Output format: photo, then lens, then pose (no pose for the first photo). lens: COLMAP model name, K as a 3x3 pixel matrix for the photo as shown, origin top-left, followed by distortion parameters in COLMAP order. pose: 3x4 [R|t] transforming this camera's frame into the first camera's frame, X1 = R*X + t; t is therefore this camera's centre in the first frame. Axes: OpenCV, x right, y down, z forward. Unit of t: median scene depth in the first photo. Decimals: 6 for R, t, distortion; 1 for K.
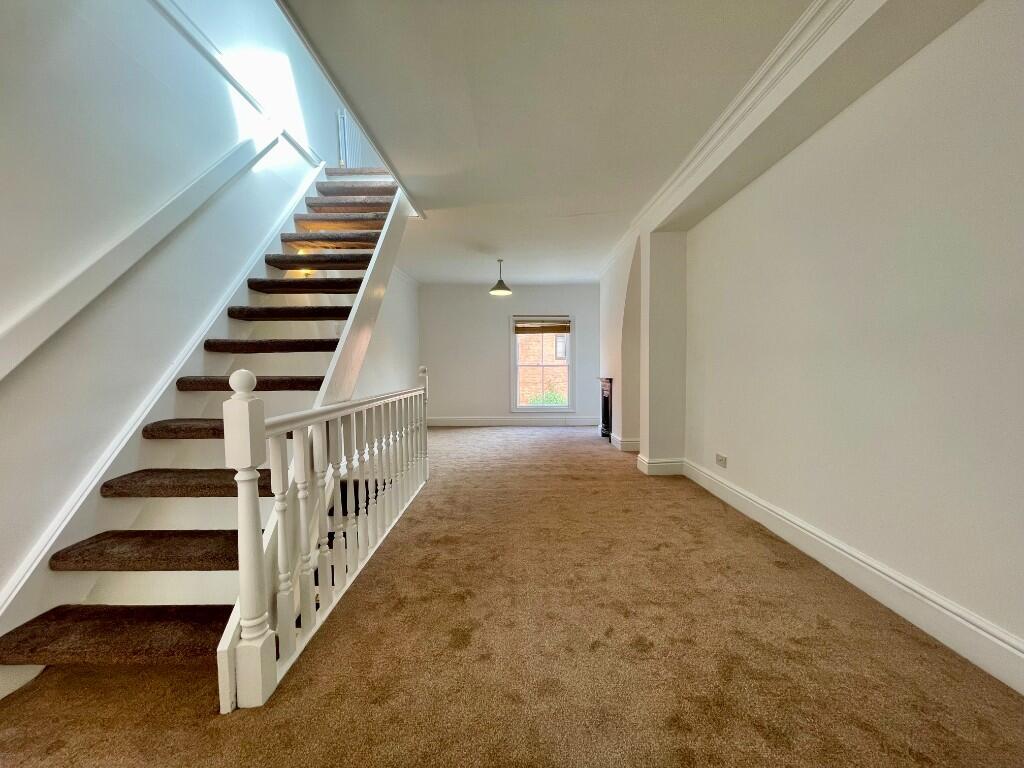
lens RADIAL K [[415.6, 0, 505.2], [0, 415.6, 385.6], [0, 0, 1]] dist [0.002722, 0.000405]
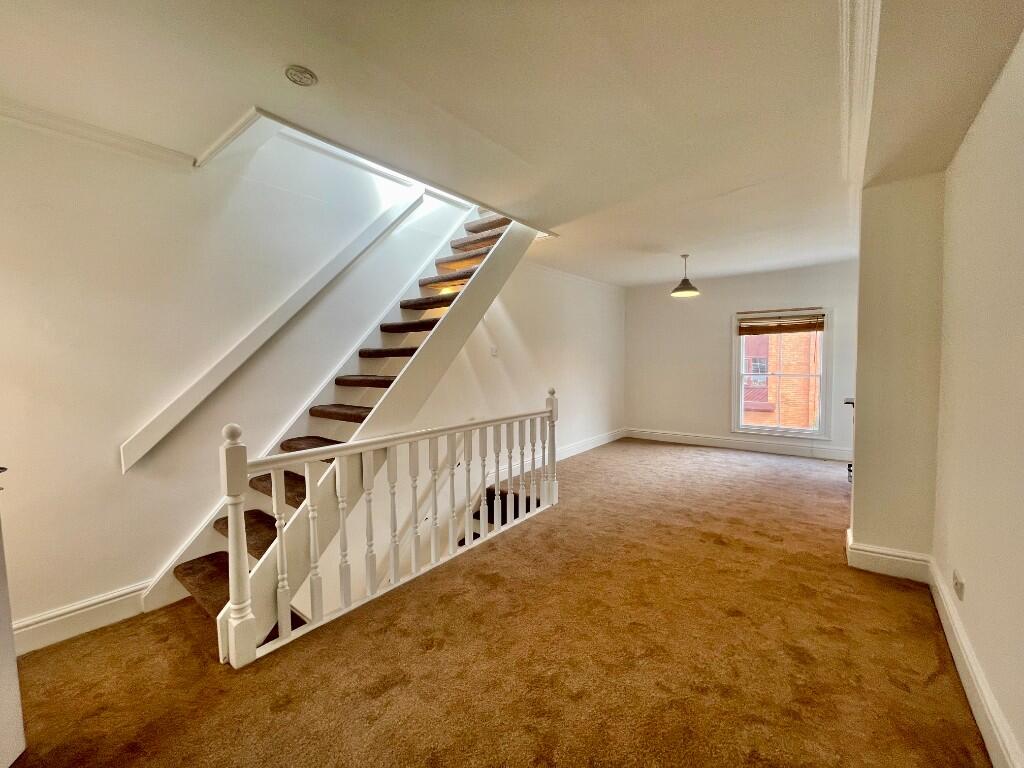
lens RADIAL K [[415.6, 0, 505.7], [0, 415.6, 383.3], [0, 0, 1]] dist [0.002722, 0.000405]
pose [[0.787045, 0.026663, -0.616319, 0.378867], [-0.019052, 0.999640, 0.018917, -0.087201], [0.616601, -0.003146, 0.787269, 0.191270]]
